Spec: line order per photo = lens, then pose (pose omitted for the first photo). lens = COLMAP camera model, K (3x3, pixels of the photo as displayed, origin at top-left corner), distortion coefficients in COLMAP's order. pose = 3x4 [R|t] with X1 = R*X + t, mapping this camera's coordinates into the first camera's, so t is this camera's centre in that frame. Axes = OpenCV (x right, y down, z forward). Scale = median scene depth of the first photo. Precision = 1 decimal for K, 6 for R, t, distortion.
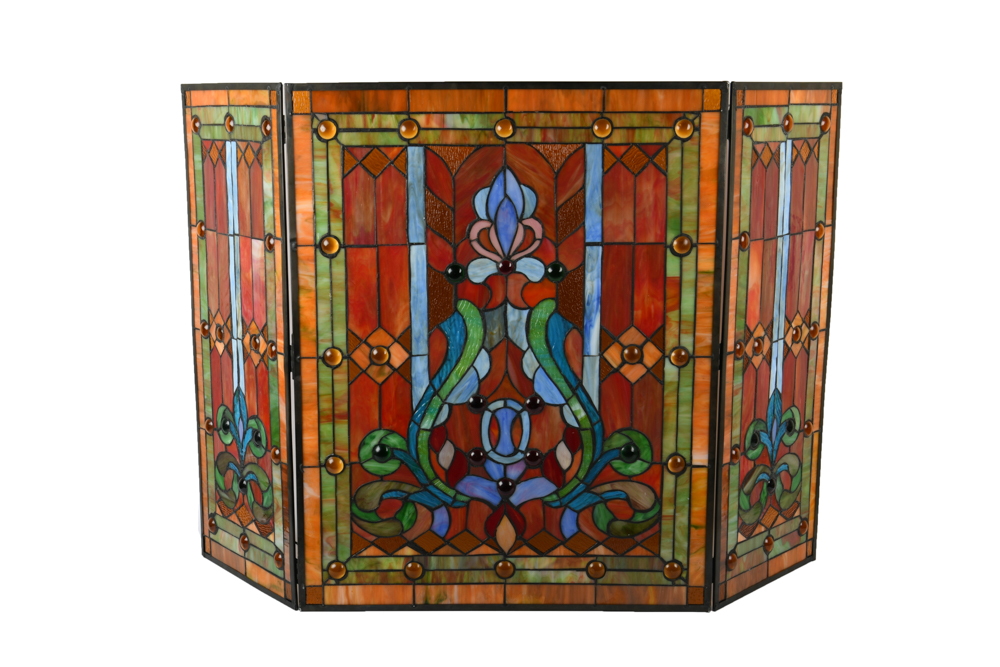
lens RADIAL K [[1317.0, 0, 500.0], [0, 1317.0, 333.5], [0, 0, 1]] dist [0.084594, 0.003078]
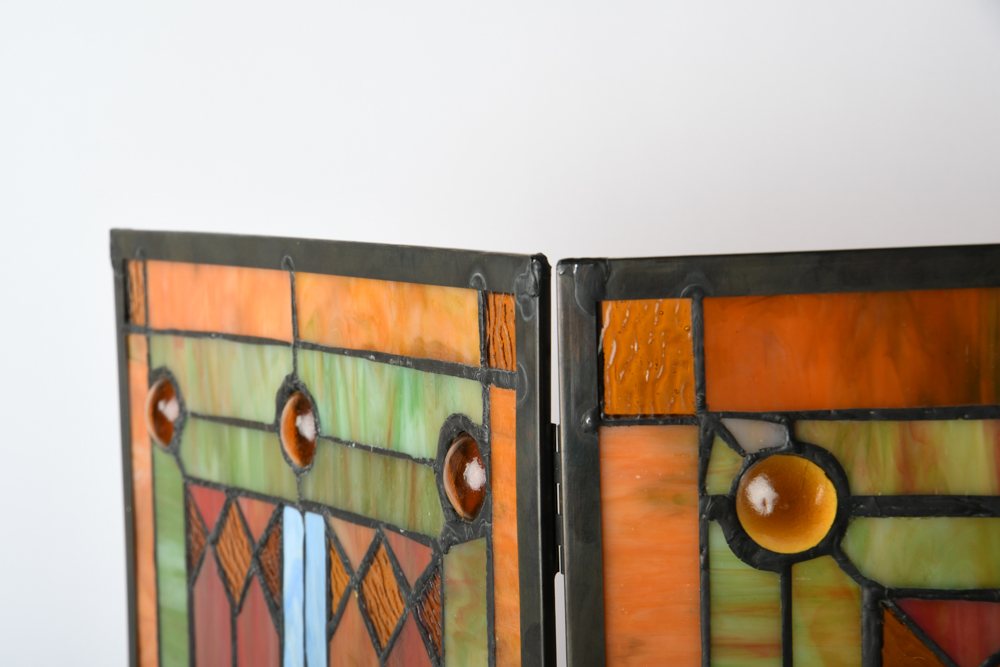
lens RADIAL K [[2917.9, 0, 500.0], [0, 2917.9, 333.5], [0, 0, 1]] dist [0.714925, 0.054616]
pose [[0.983781, -0.008898, -0.179155, -0.090519], [-0.009978, 0.994508, -0.104185, -0.125993], [0.179099, 0.104283, 0.978289, 0.554923]]
